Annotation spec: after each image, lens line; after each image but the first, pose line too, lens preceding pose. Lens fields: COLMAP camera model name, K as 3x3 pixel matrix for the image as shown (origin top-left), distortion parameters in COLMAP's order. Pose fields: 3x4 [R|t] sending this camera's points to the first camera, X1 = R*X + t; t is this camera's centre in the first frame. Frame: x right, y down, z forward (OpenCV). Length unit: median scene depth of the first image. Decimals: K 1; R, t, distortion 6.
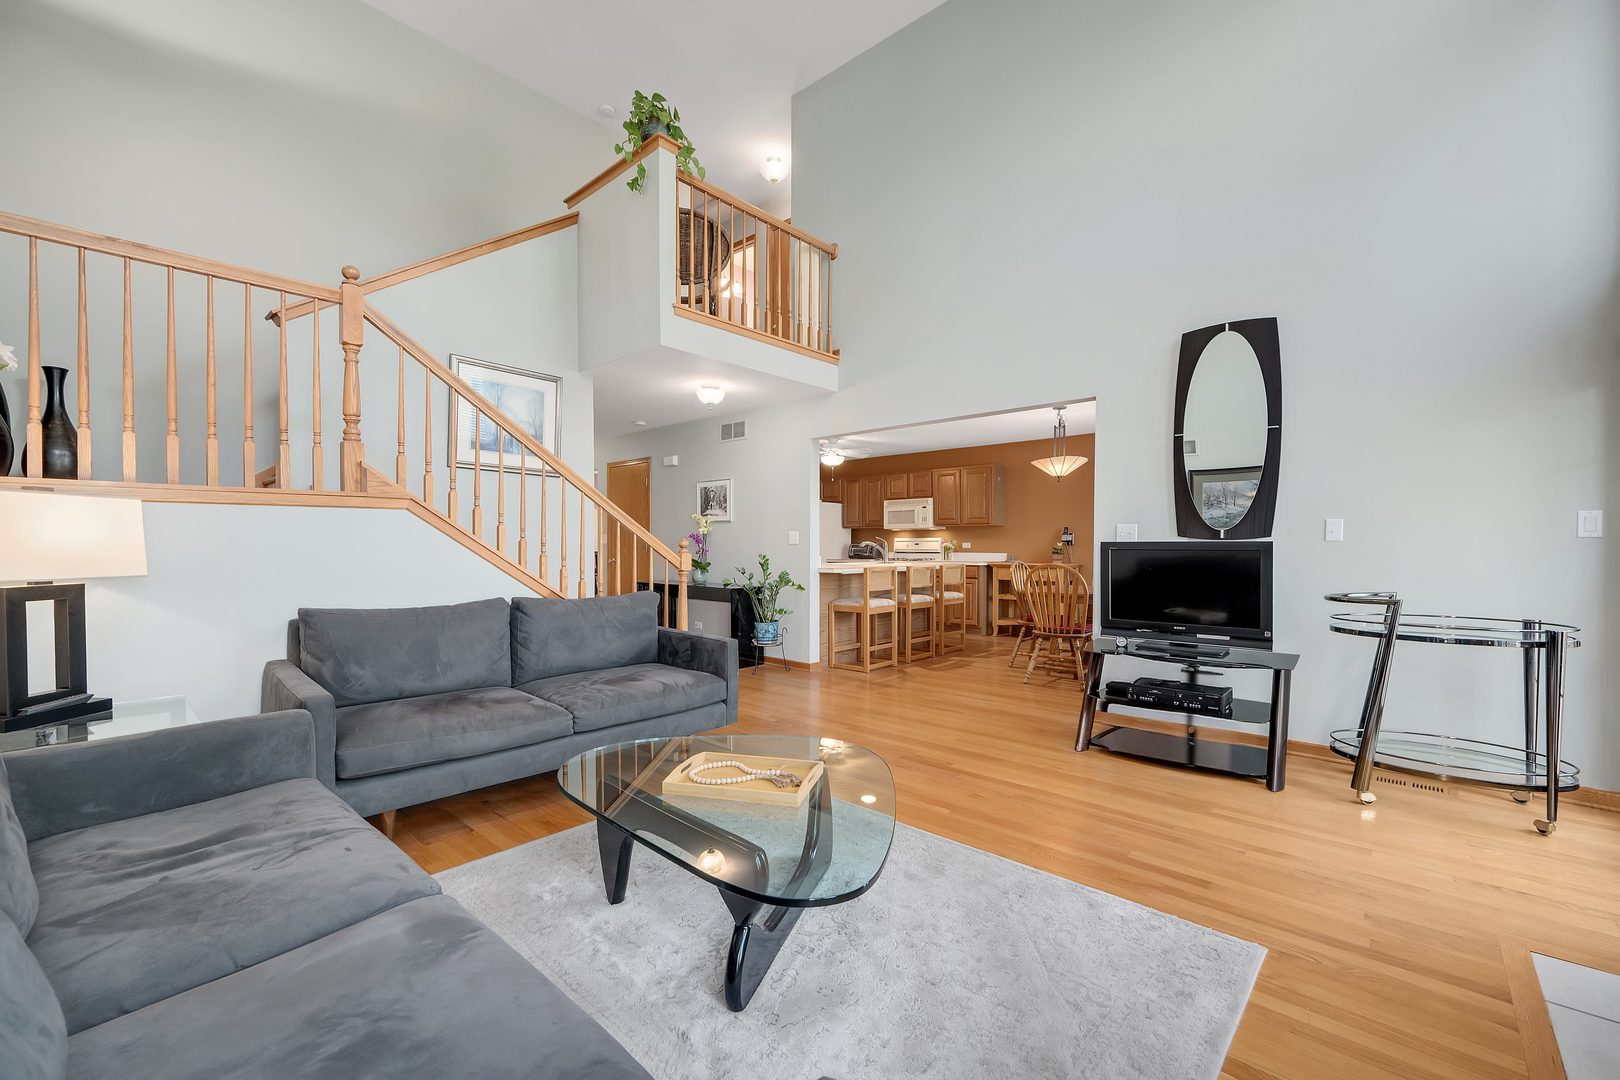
lens RADIAL K [[648.9, 0, 865.4], [0, 648.9, 540.3], [0, 0, 1]] dist [-0.001474, -0.000158]
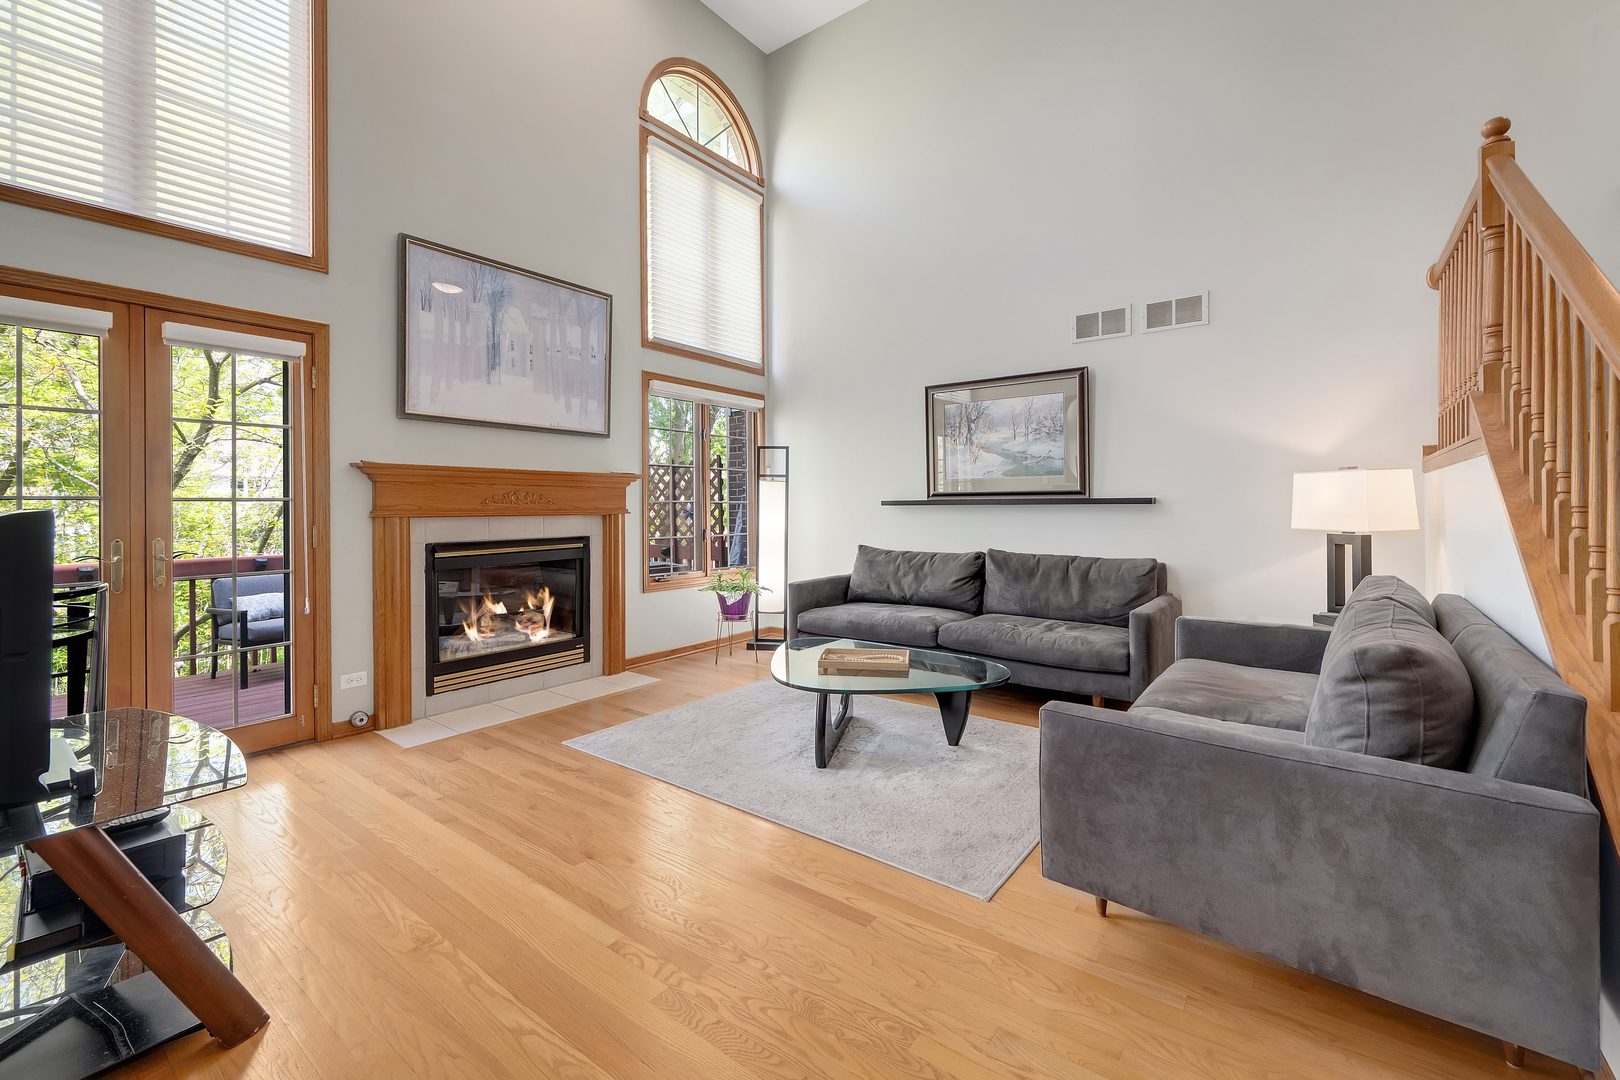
lens RADIAL K [[678.4, 0, 807.7], [0, 678.4, 509.7], [0, 0, 1]] dist [-0.000859, 0.000198]
pose [[-0.999292, 0.008802, -0.036580, 0.003132], [0.009064, 0.999934, -0.007001, 0.004194], [0.036516, -0.007328, -0.999306, 0.622155]]
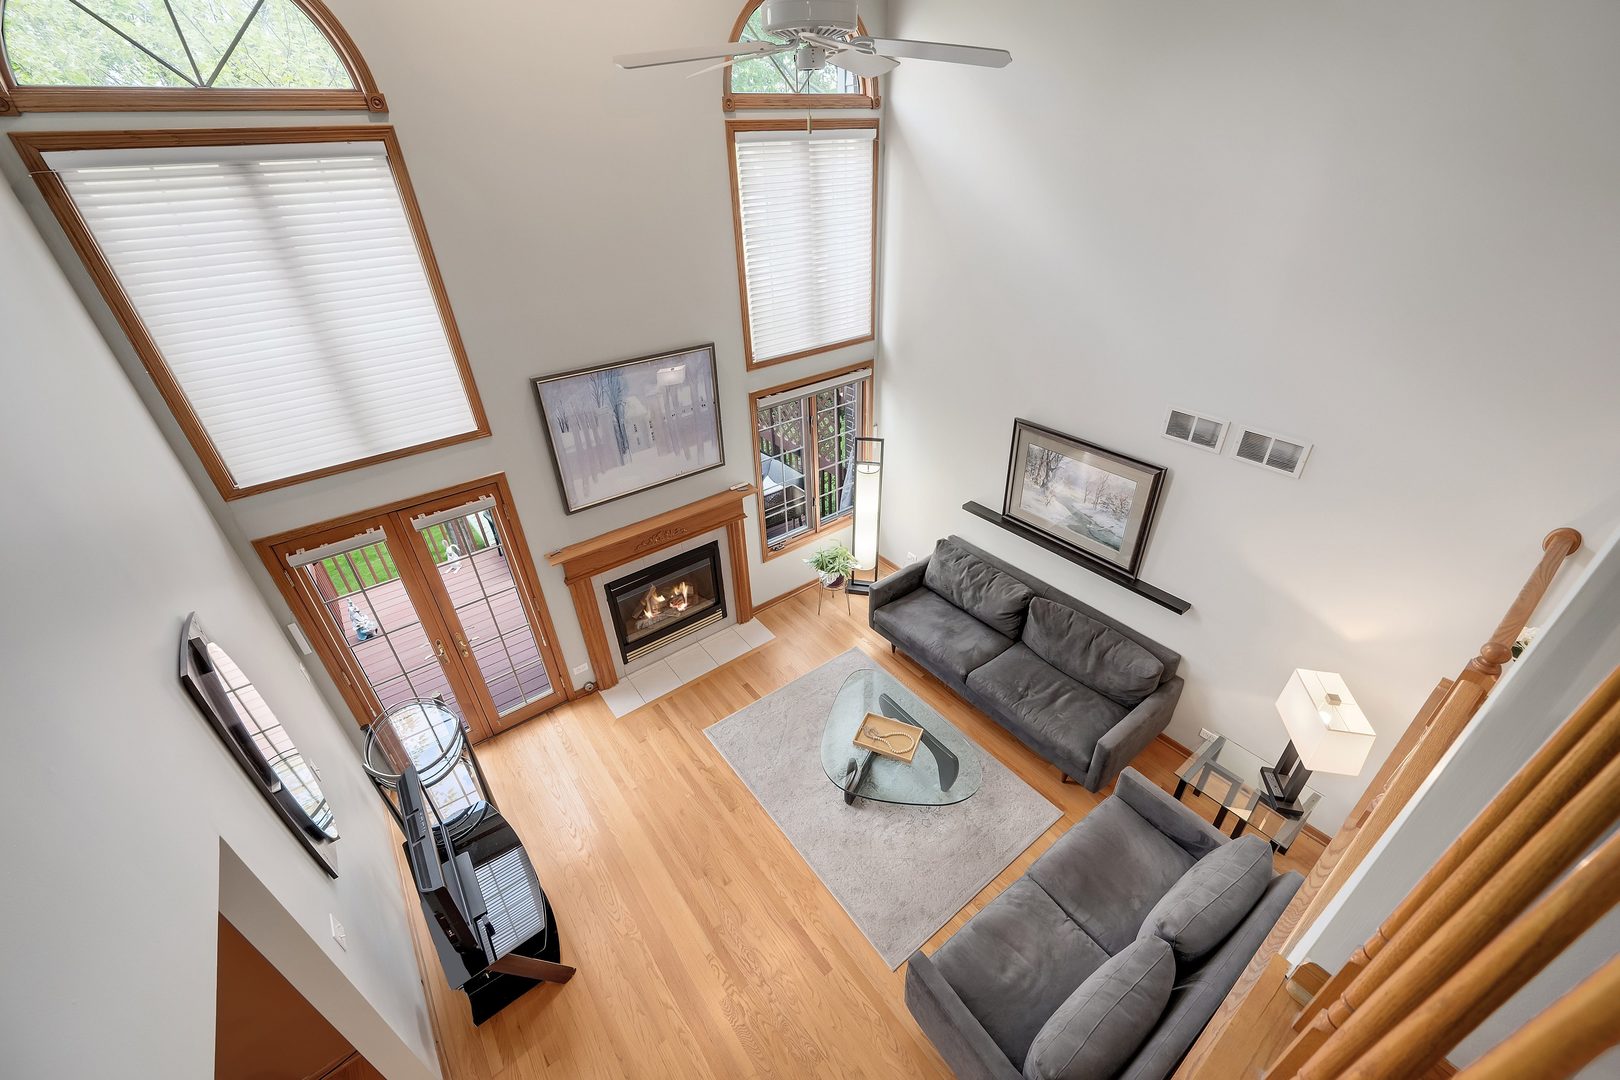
lens RADIAL K [[640.3, 0, 804.0], [0, 640.3, 556.0], [0, 0, 1]] dist [-0.000243, -0.000080]
pose [[-0.972188, -0.089567, 0.216399, -0.074237], [0.041496, 0.843488, 0.535542, -0.315771], [-0.230497, 0.529628, -0.816312, 0.603782]]
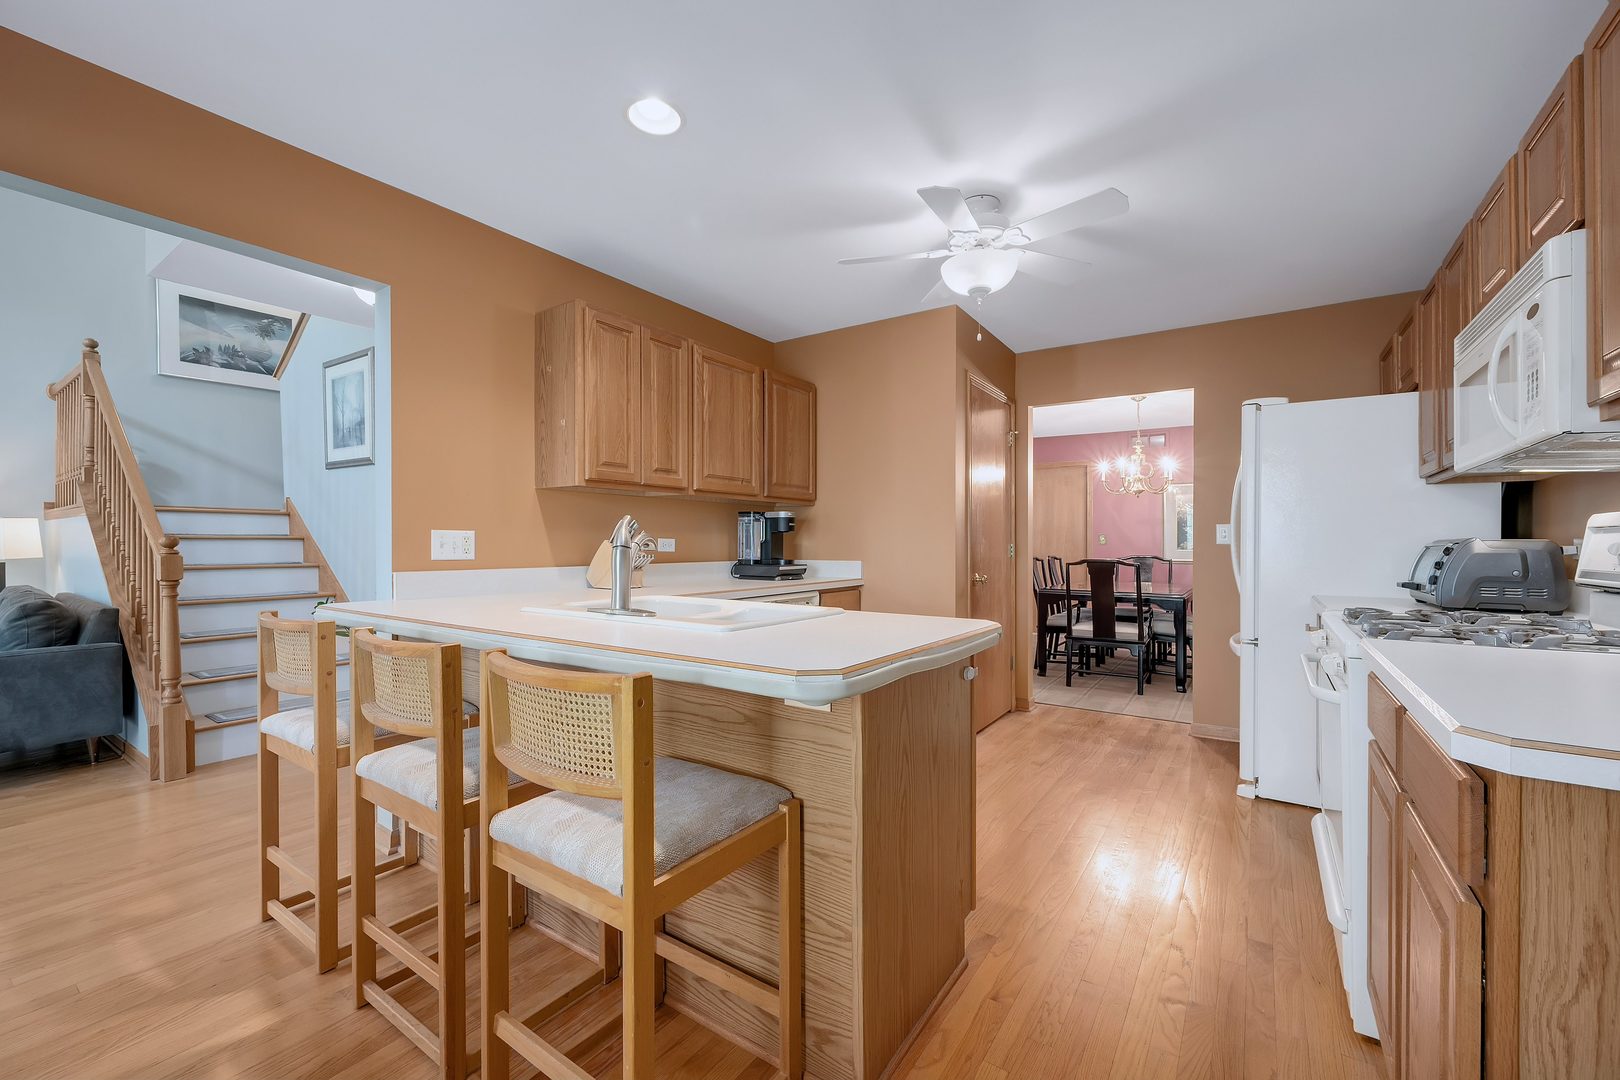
lens RADIAL K [[650.4, 0, 817.6], [0, 650.4, 547.4], [0, 0, 1]] dist [-0.002300, -0.000403]
pose [[0.087395, 0.012304, -0.996098, 0.248679], [0.006906, 0.999892, 0.012957, 0.004926], [0.996150, -0.008012, 0.087301, 0.859795]]
